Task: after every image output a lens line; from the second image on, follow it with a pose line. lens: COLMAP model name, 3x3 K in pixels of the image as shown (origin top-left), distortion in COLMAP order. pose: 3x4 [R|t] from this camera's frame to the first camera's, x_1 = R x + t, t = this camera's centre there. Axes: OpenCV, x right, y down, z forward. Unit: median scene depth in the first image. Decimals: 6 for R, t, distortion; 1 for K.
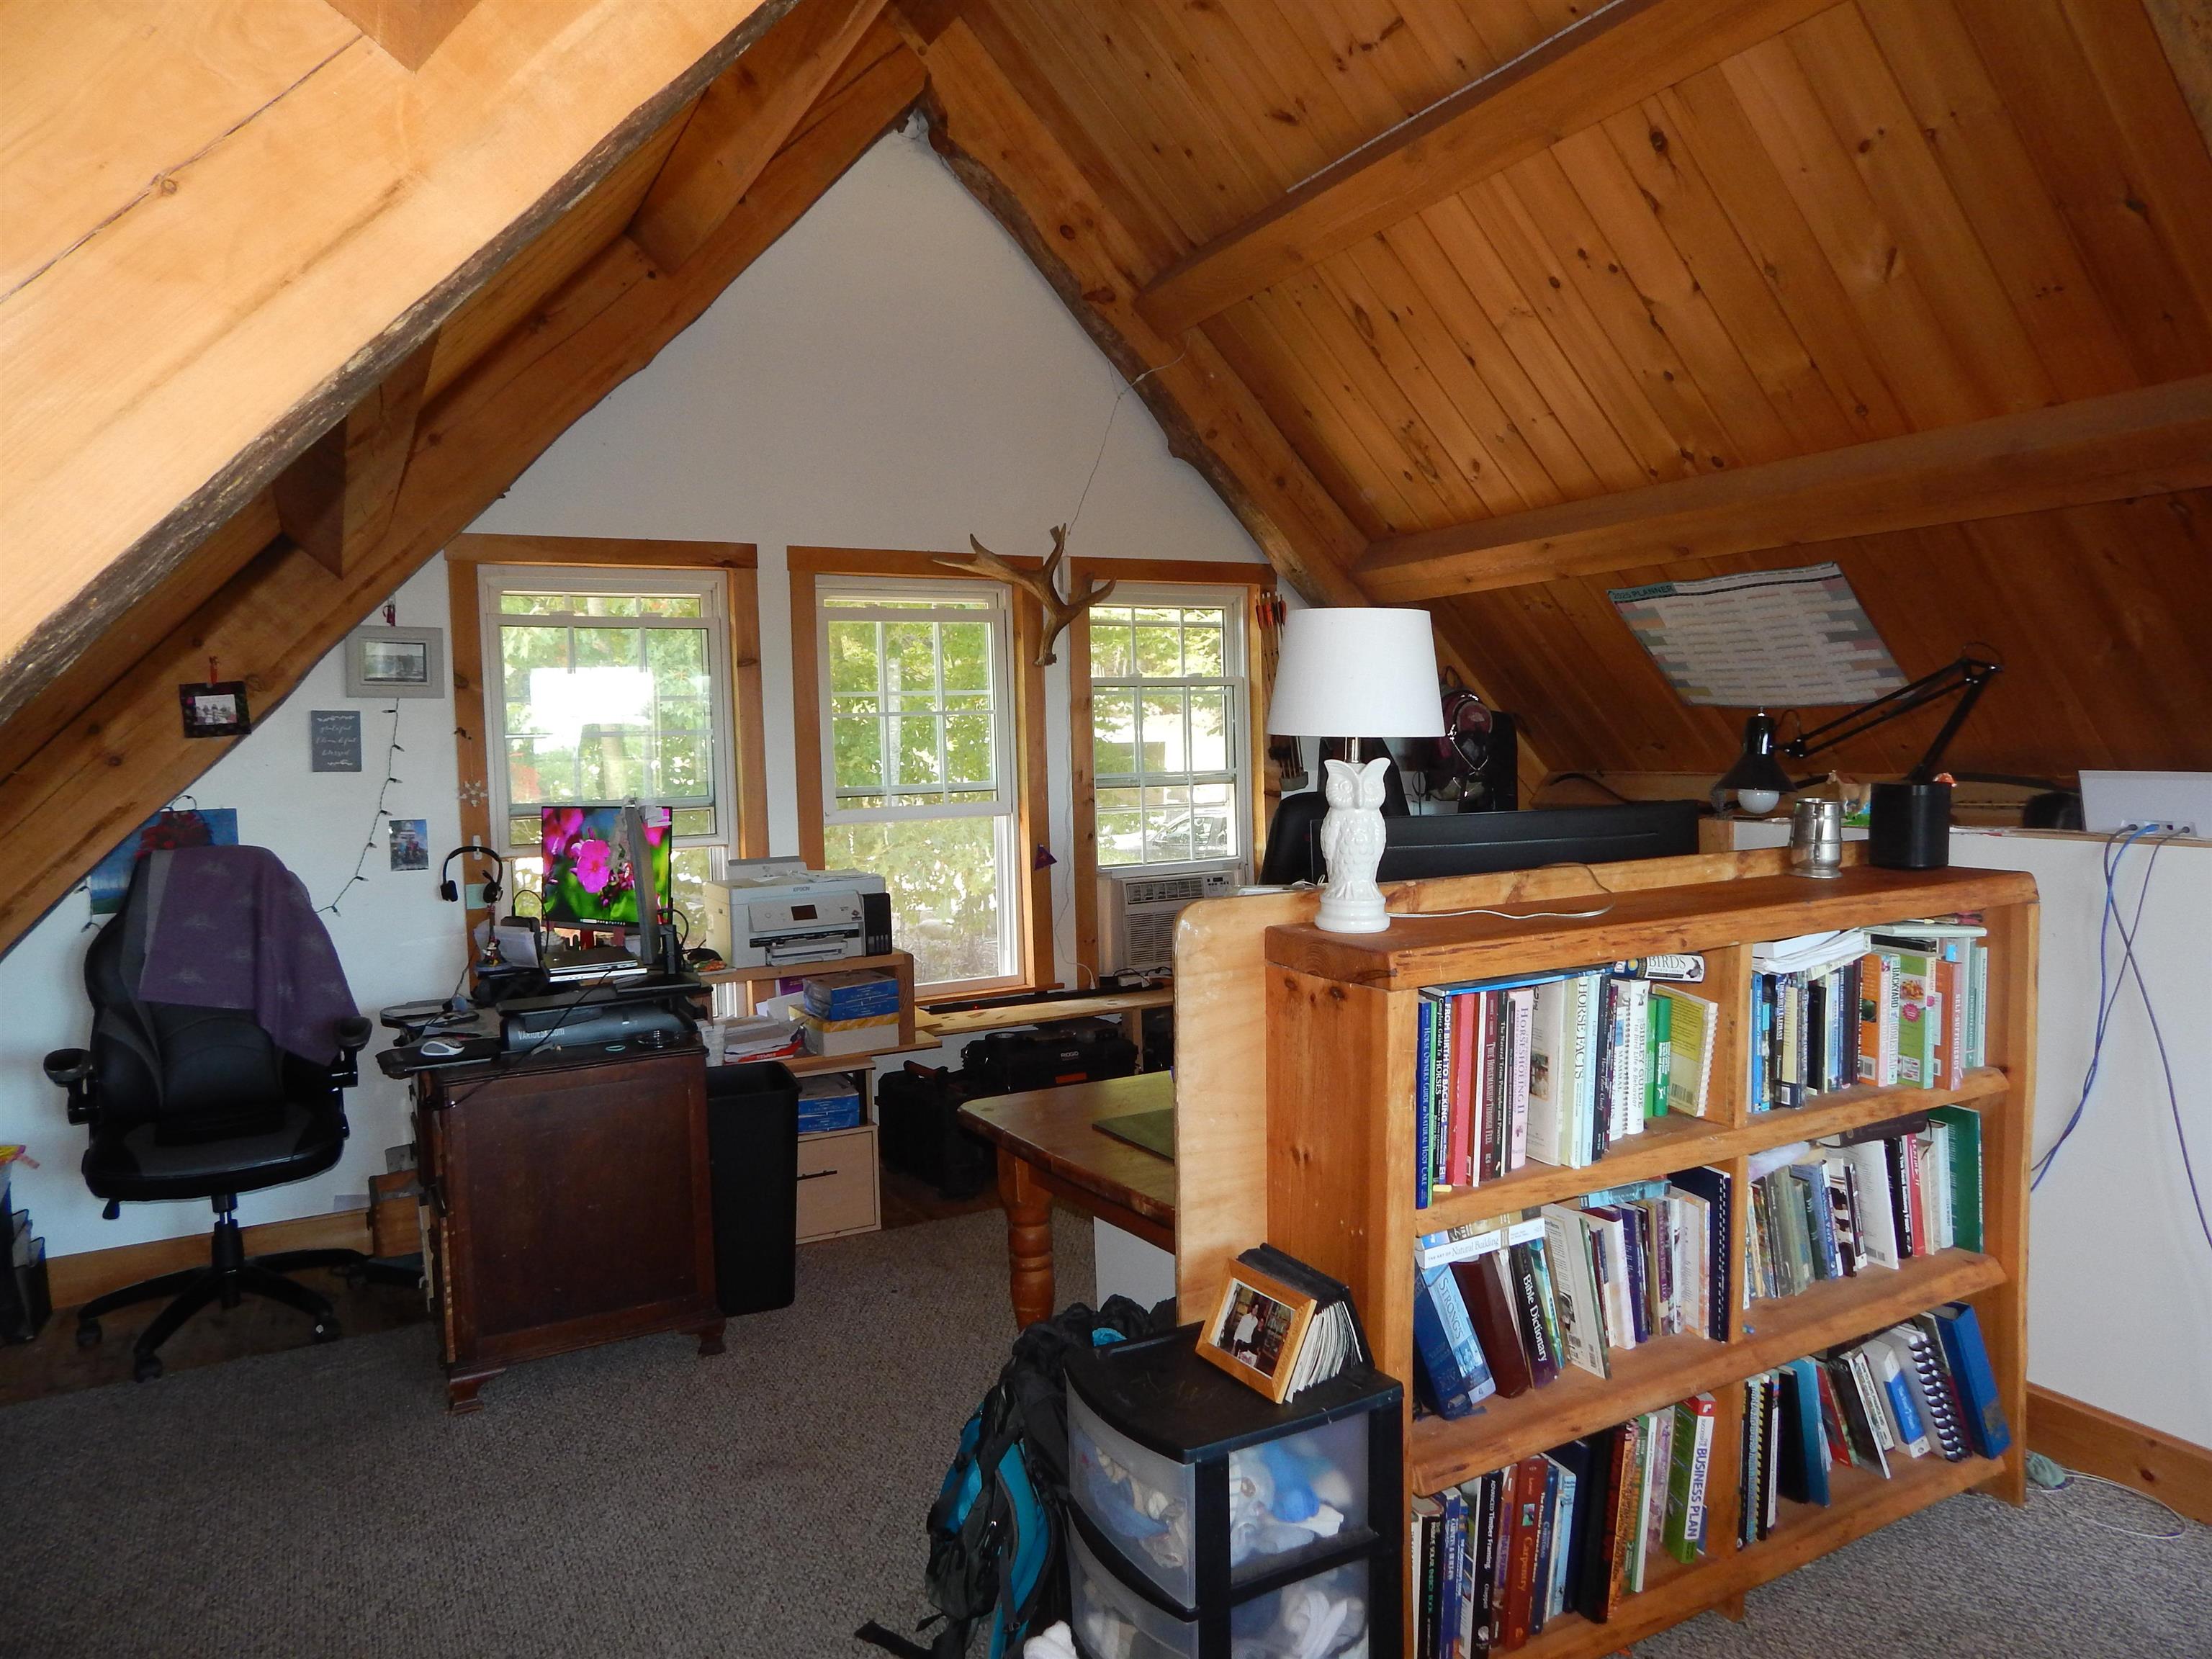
lens RADIAL K [[1449.2, 0, 1103.8], [0, 1449.2, 836.1], [0, 0, 1]] dist [0.002775, -0.008913]
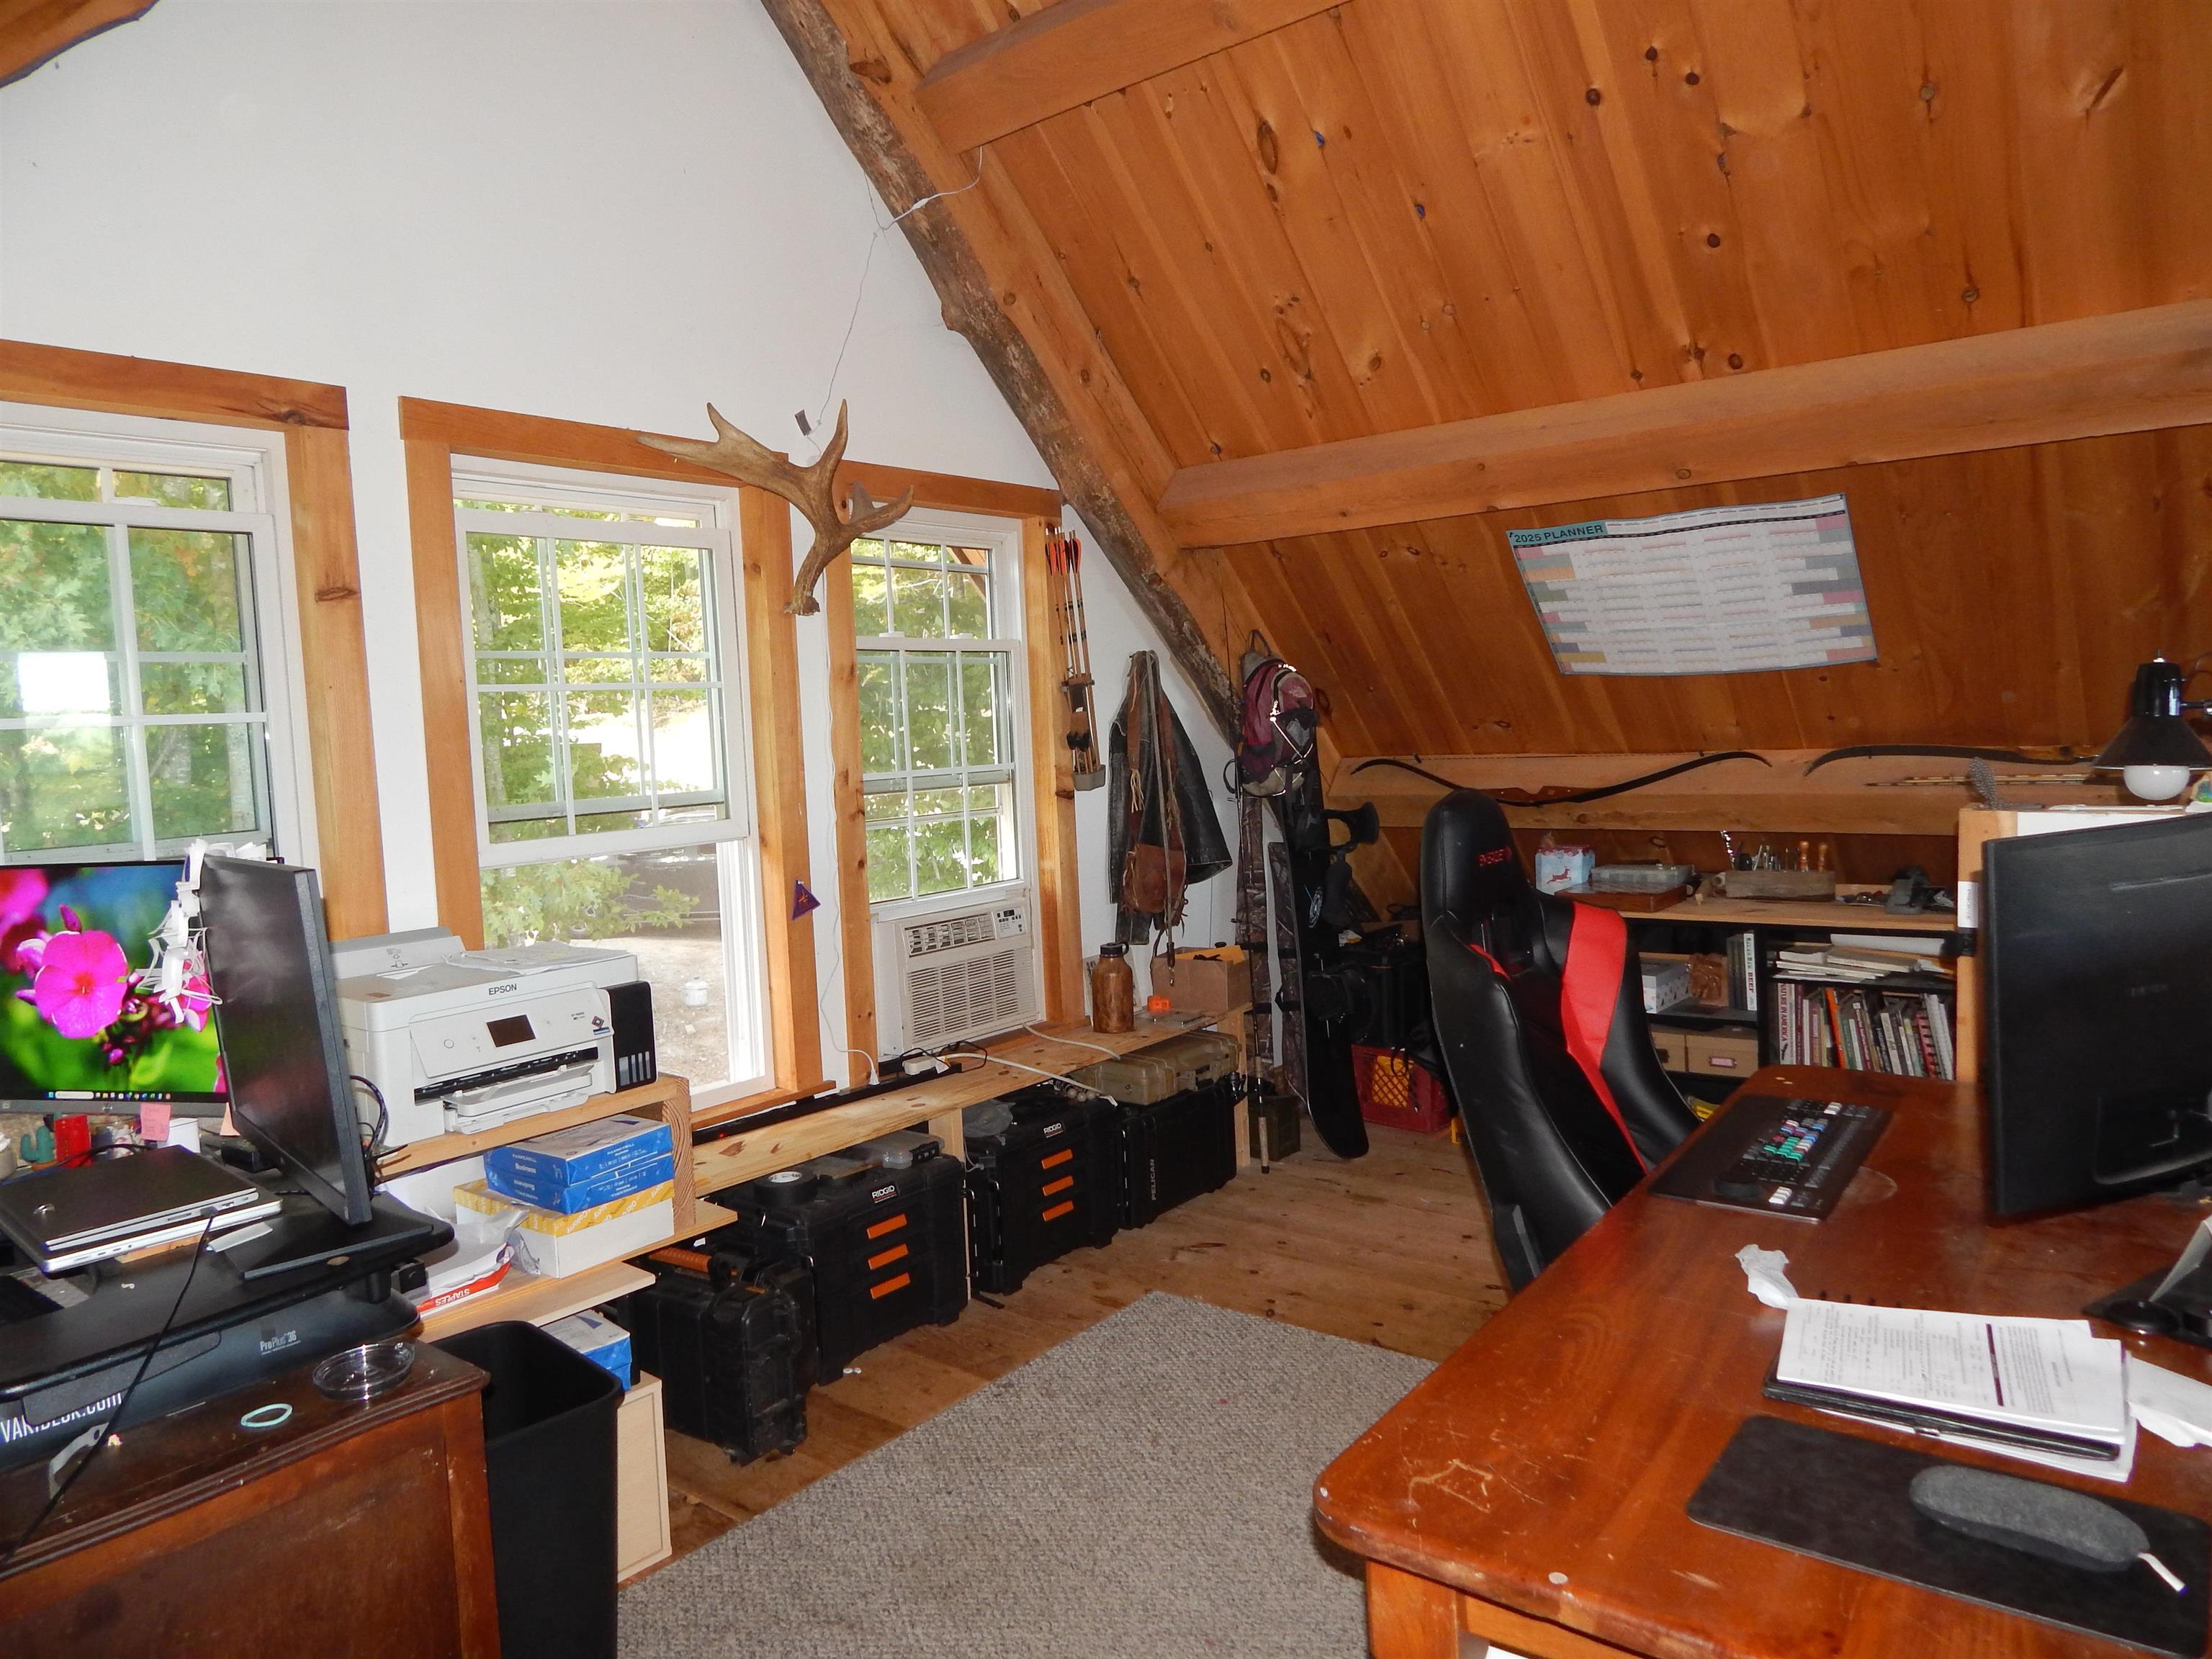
lens RADIAL K [[1449.2, 0, 1107.6], [0, 1449.2, 827.7], [0, 0, 1]] dist [0.002775, -0.008913]
pose [[0.918410, -0.041122, 0.393487, -0.191516], [0.042798, 0.999074, 0.004518, -0.017084], [-0.393308, 0.012691, 0.919319, 0.350974]]
